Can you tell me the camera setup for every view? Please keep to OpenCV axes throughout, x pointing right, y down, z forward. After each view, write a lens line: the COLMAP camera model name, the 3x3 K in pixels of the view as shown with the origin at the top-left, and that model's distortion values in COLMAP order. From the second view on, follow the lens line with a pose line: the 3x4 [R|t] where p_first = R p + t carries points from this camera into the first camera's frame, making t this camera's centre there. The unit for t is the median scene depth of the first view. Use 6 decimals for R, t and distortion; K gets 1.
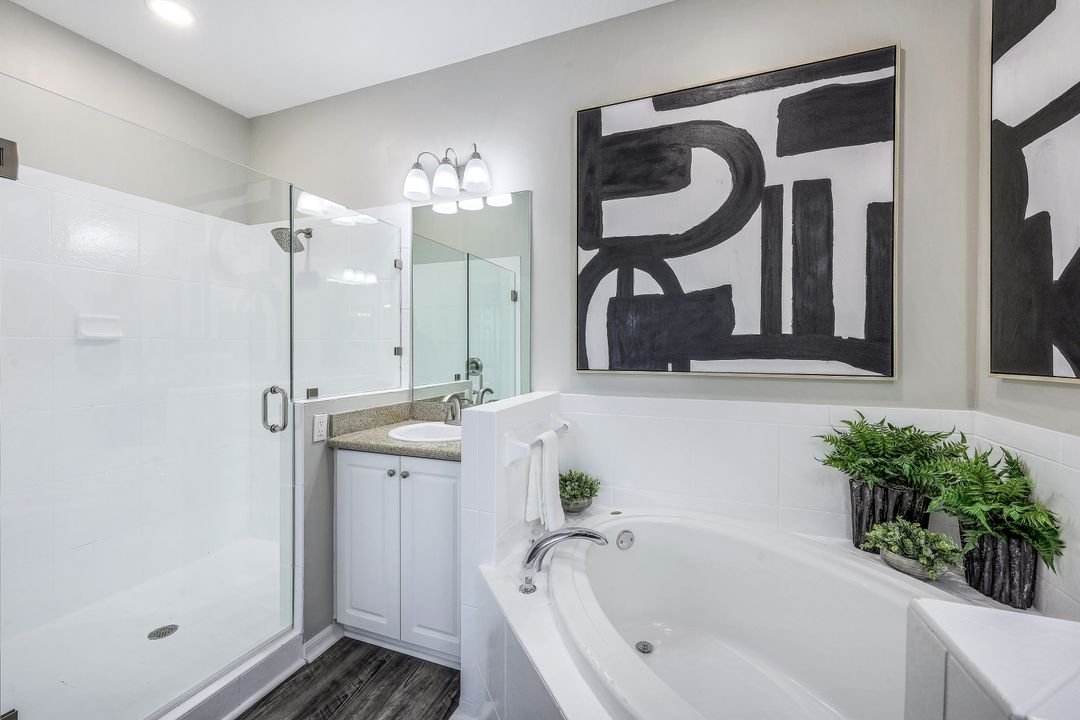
lens RADIAL K [[437.1, 0, 536.3], [0, 437.1, 356.0], [0, 0, 1]] dist [0.000954, 0.000257]
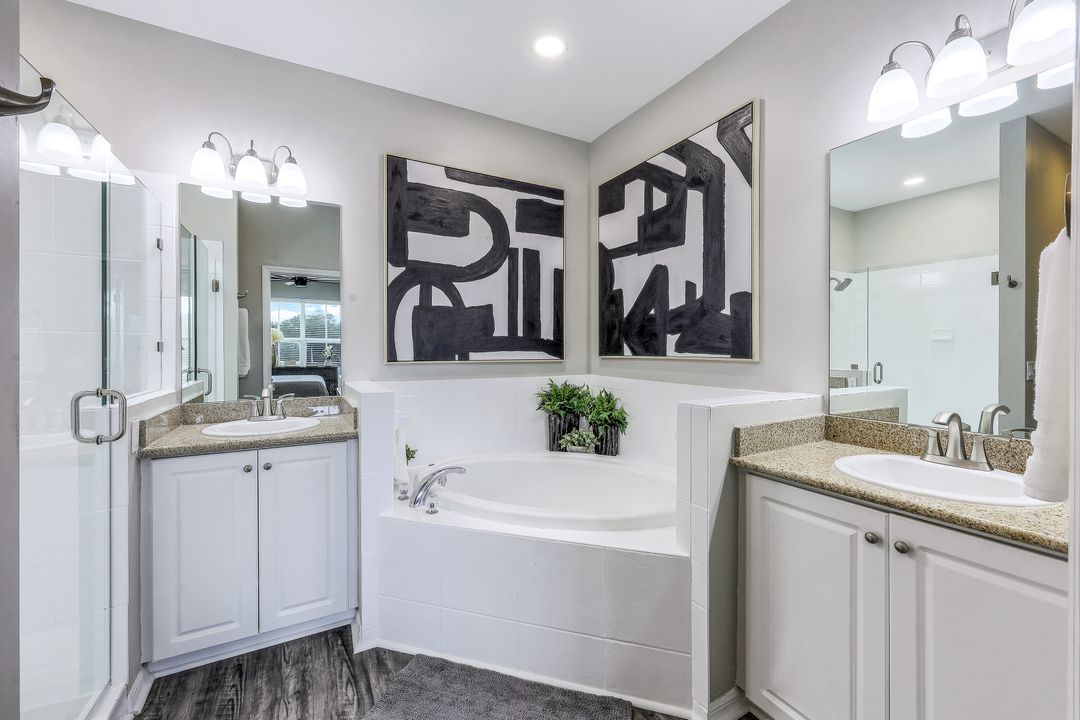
lens RADIAL K [[442.4, 0, 537.3], [0, 442.4, 345.6], [0, 0, 1]] dist [0.004350, 0.000219]
pose [[0.646680, 0.001621, 0.762759, -0.675725], [0.013627, 0.999814, -0.013678, 0.010856], [-0.762639, 0.019239, 0.646538, -0.157421]]
